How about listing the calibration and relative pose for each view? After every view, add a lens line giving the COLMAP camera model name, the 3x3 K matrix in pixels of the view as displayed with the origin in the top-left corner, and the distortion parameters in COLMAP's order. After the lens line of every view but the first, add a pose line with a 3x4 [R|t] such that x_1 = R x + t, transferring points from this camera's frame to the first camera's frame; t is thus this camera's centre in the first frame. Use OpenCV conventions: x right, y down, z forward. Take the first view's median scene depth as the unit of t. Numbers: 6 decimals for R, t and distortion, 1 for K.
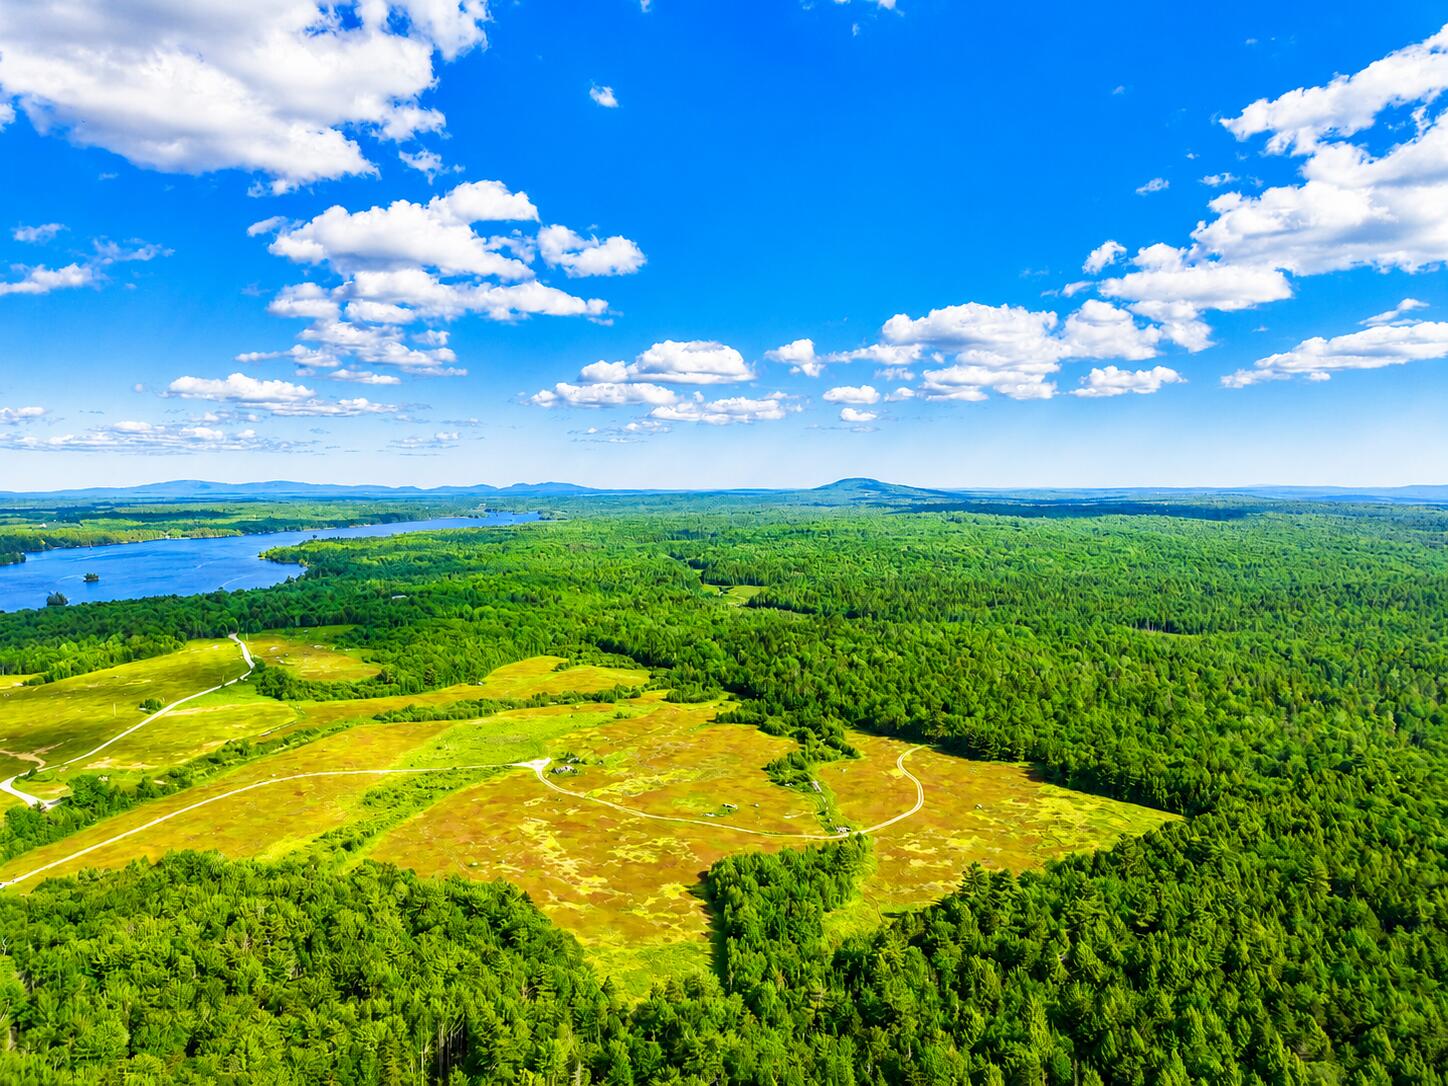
lens RADIAL K [[996.5, 0, 732.0], [0, 996.5, 518.5], [0, 0, 1]] dist [0.014537, -0.019923]
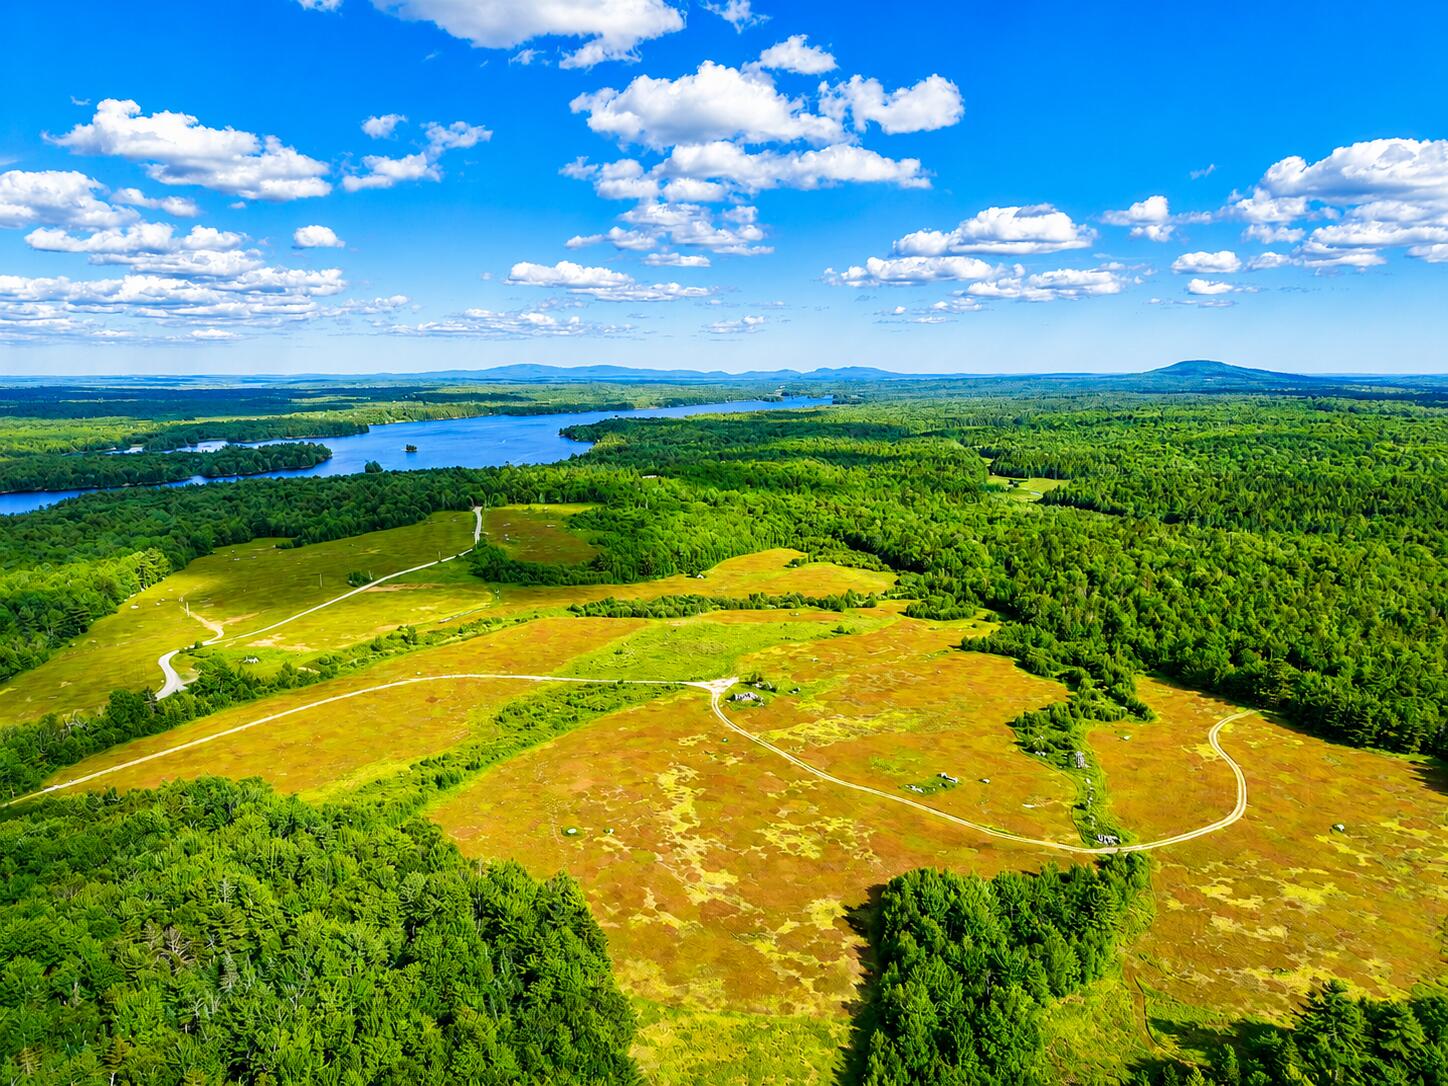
lens RADIAL K [[996.5, 0, 731.2], [0, 996.5, 591.9], [0, 0, 1]] dist [0.014537, -0.019923]
pose [[0.953791, 0.069703, -0.292275, 0.036353], [-0.014921, 0.982508, 0.185620, 0.018006], [0.300101, -0.172682, 0.938147, 0.216539]]
